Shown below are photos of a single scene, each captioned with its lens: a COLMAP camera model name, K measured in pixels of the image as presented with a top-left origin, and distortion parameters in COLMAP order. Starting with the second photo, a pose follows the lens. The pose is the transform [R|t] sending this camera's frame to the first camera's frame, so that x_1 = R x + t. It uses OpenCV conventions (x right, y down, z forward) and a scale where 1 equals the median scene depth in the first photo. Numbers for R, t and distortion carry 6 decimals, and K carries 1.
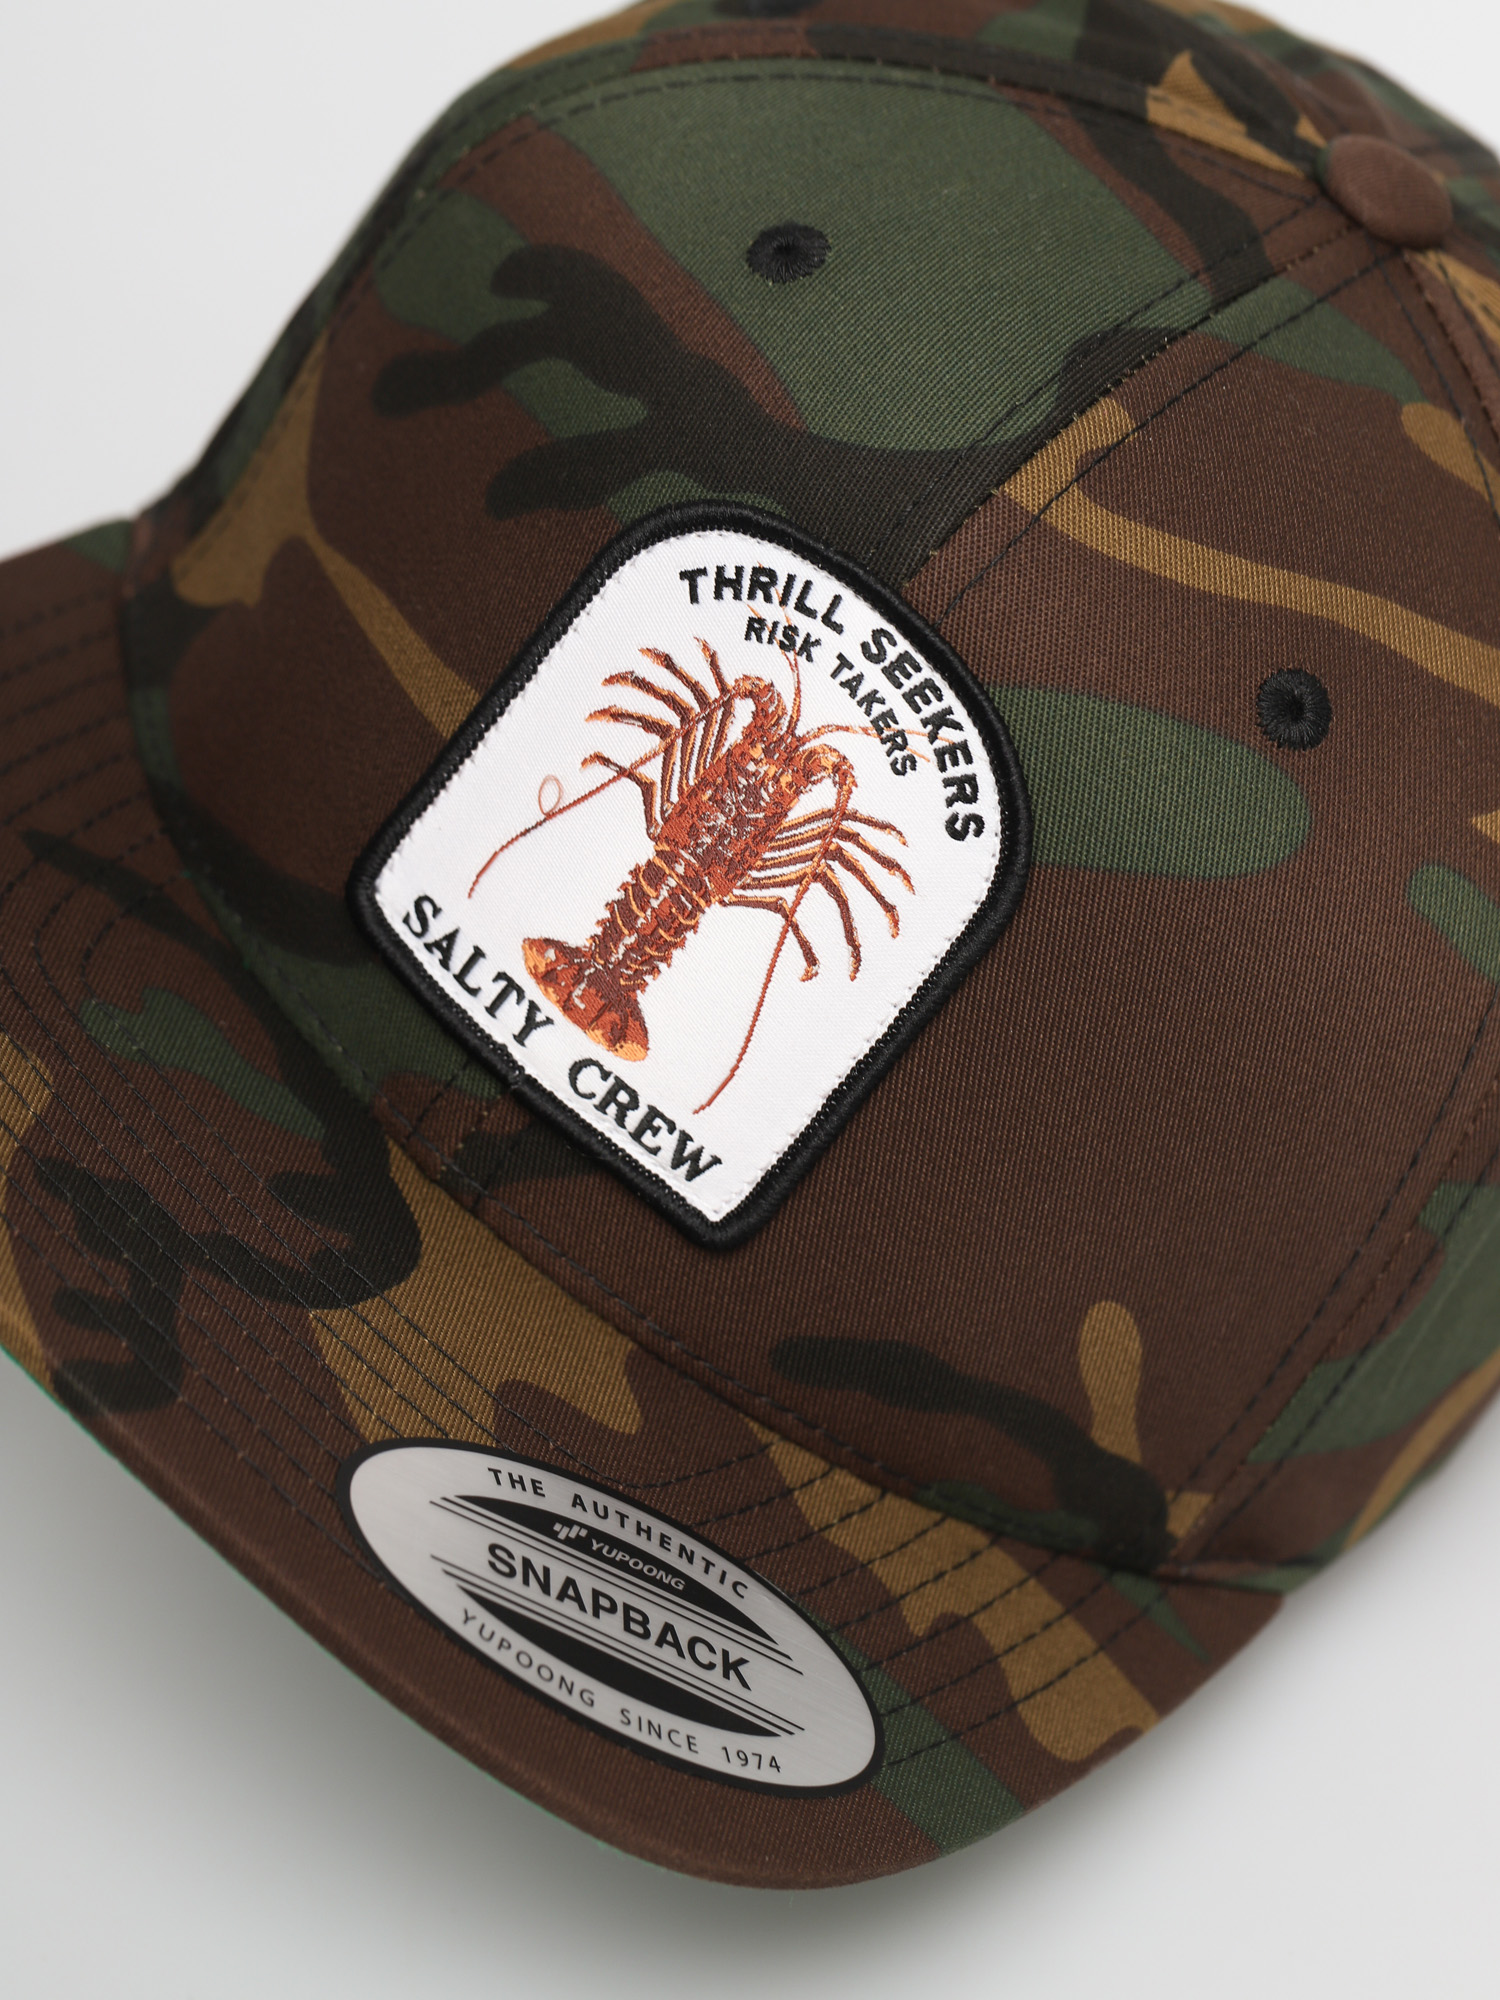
lens RADIAL K [[5706.4, 0, 749.7], [0, 5706.4, 999.9], [0, 0, 1]] dist [-0.346890, 0.000000]
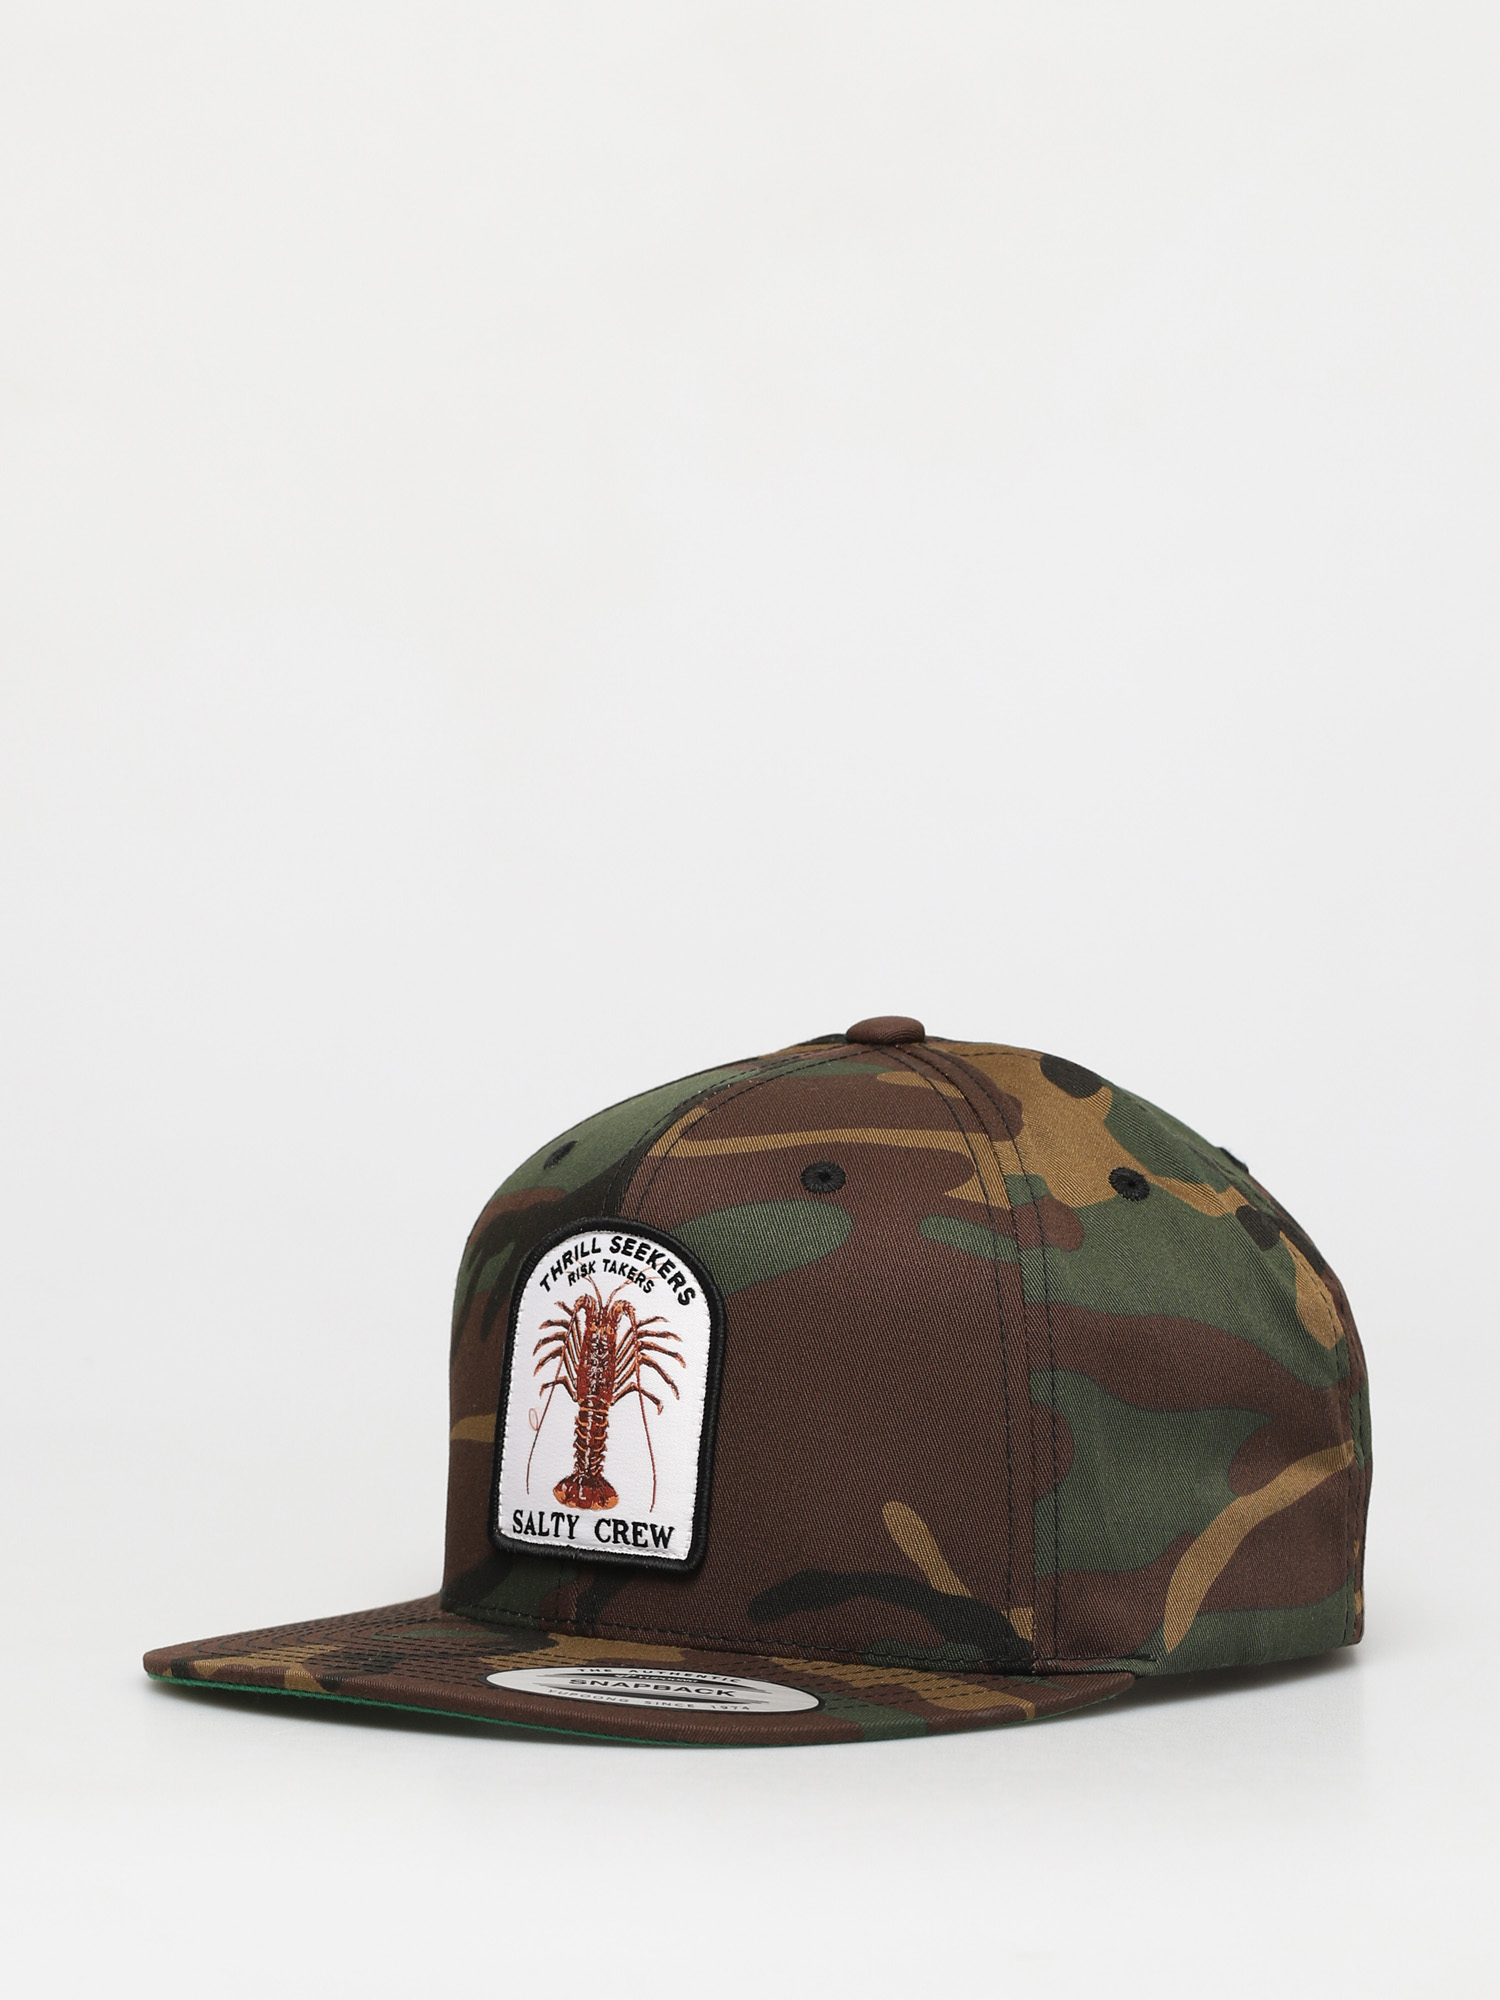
lens RADIAL K [[5706.4, 0, 750.3], [0, 5706.4, 1000.0], [0, 0, 1]] dist [-0.346890, 0.000000]
pose [[0.864293, -0.487883, -0.122346, 0.342413], [0.350526, 0.758669, -0.549137, 0.965876], [0.360735, 0.431730, 0.826728, -0.653778]]
